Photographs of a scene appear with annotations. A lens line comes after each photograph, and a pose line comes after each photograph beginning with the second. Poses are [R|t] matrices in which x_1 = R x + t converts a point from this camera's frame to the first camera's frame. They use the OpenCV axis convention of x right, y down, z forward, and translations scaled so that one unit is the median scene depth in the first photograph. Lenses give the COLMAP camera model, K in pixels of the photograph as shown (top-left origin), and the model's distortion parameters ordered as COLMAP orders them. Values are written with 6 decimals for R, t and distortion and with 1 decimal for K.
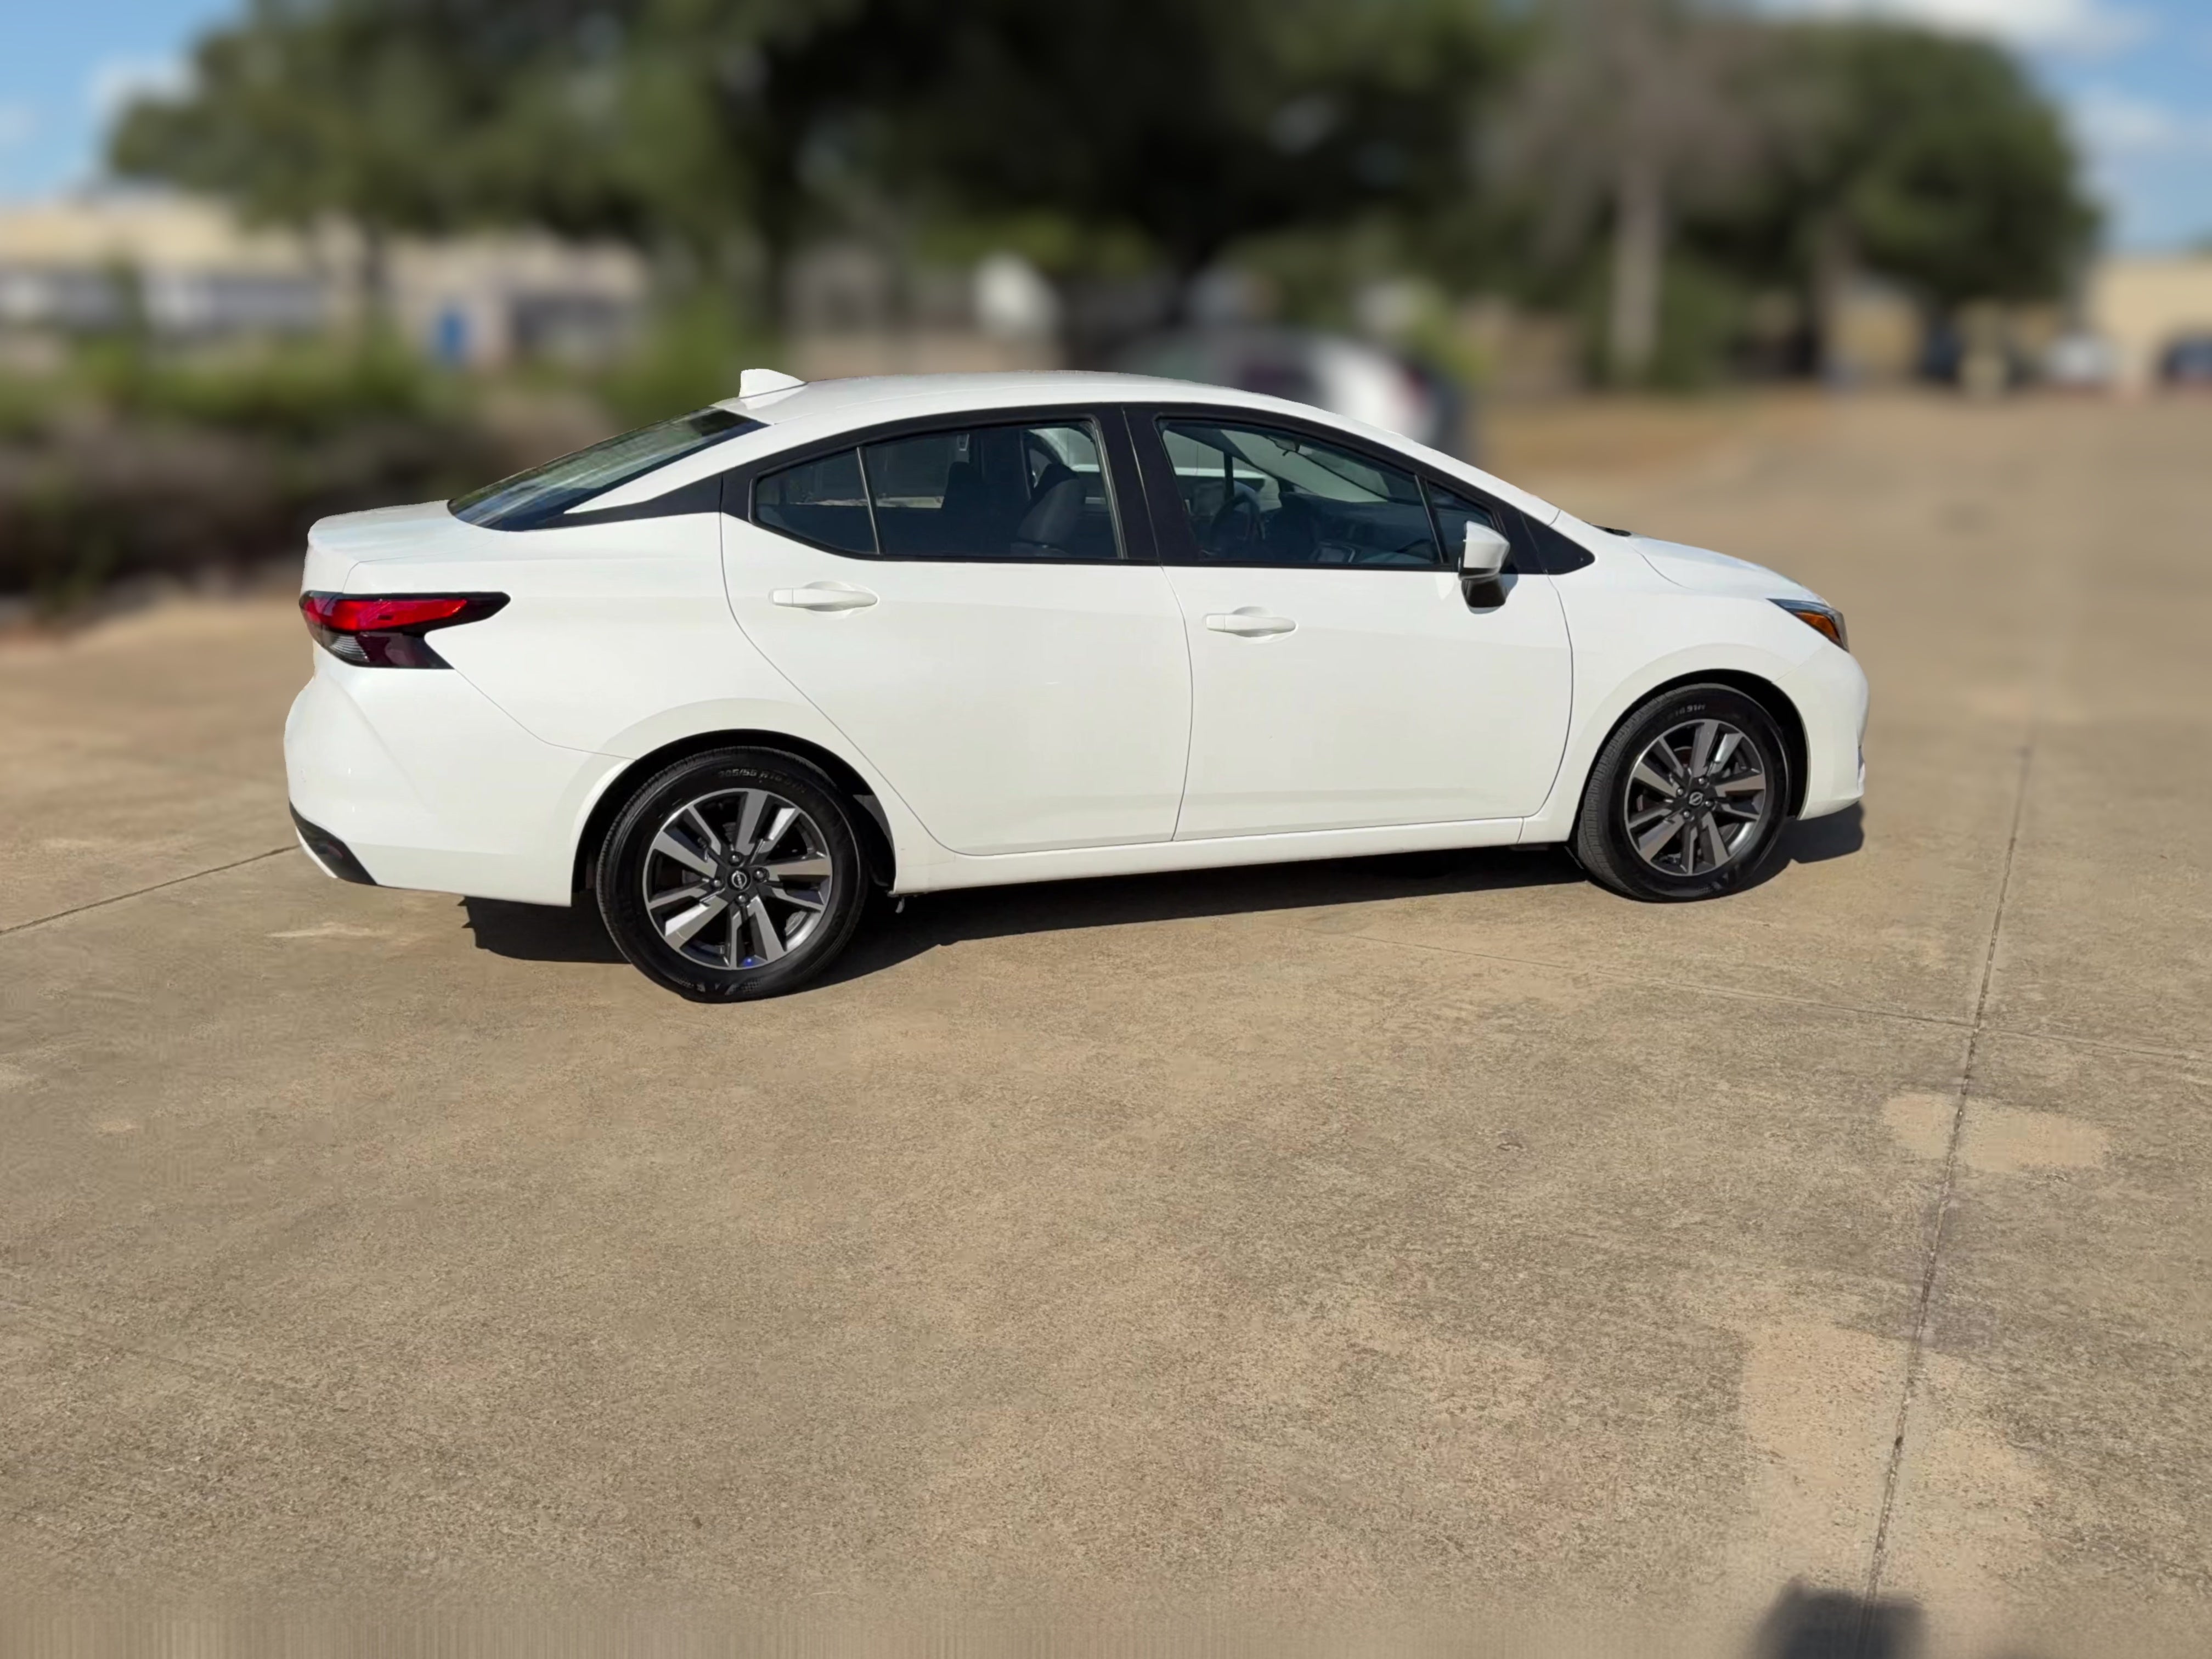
lens RADIAL K [[1922.0, 0, 1073.5], [0, 1922.0, 862.2], [0, 0, 1]] dist [0.055542, -0.083629]
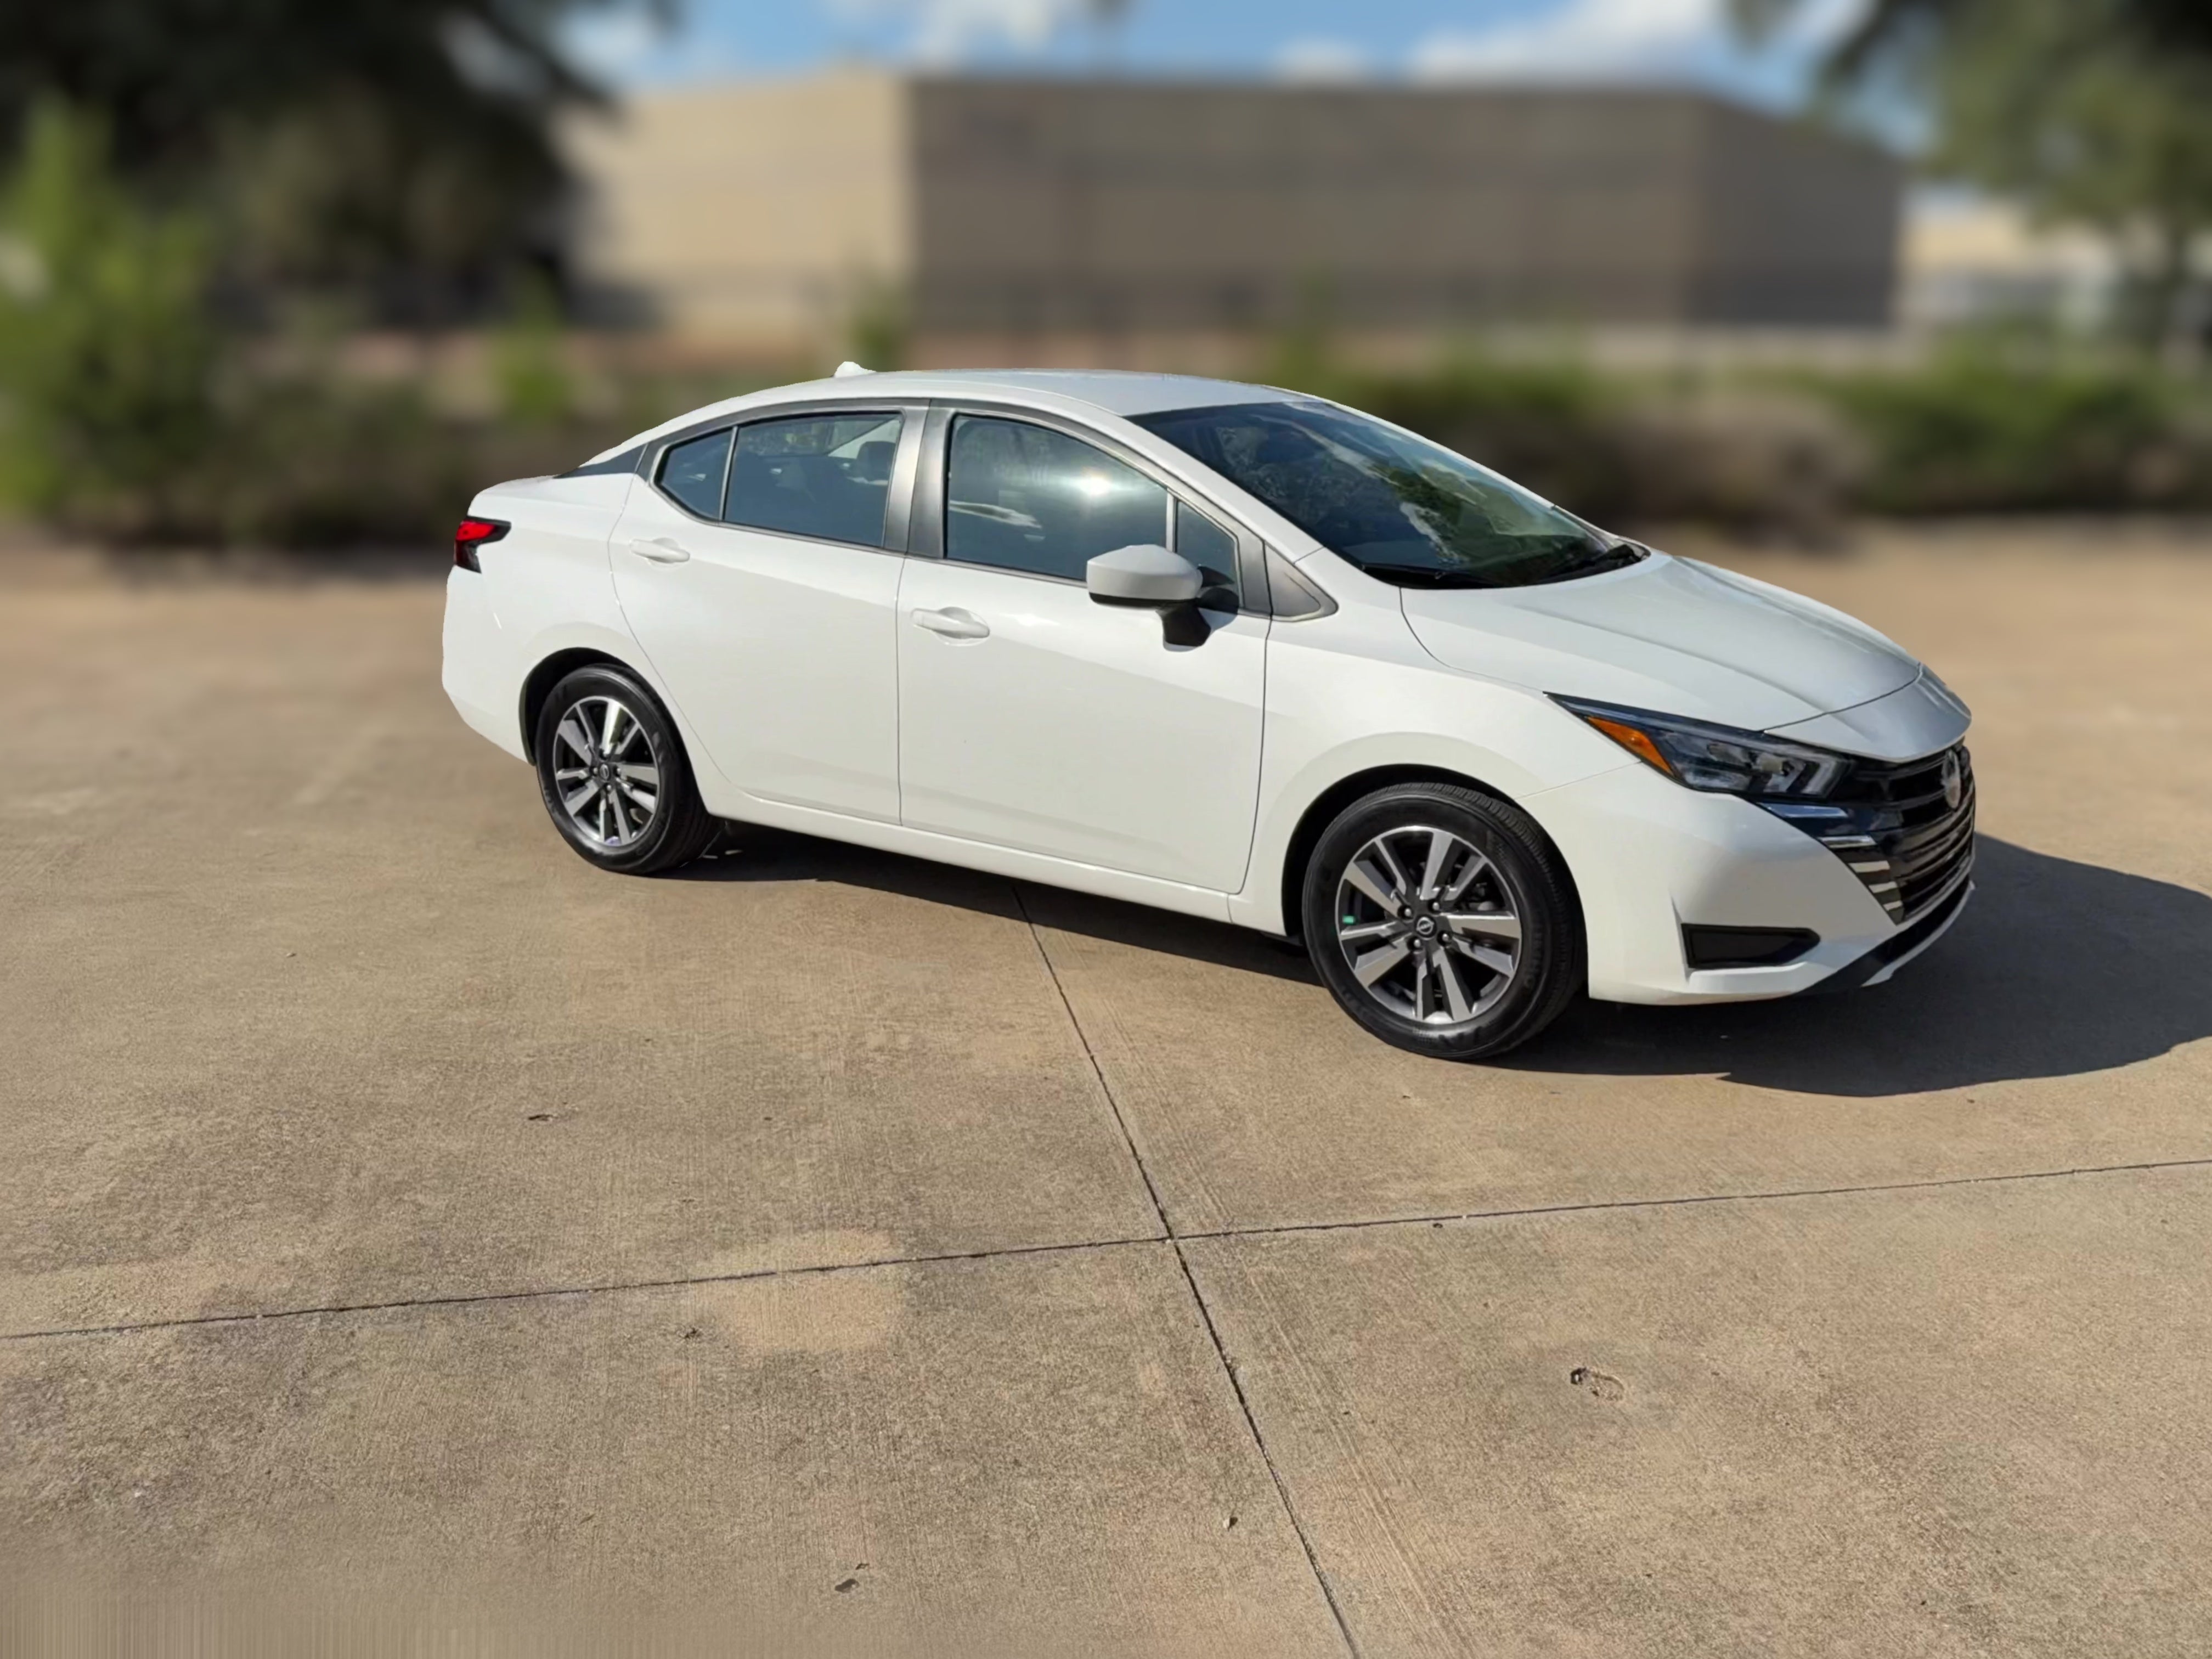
lens RADIAL K [[1922.0, 0, 1097.5], [0, 1922.0, 832.6], [0, 0, 1]] dist [0.055542, -0.083629]
pose [[0.615157, 0.203514, -0.761684, 0.919756], [-0.215111, 0.972779, 0.086187, -0.120892], [0.758491, 0.110828, 0.642191, 0.430324]]
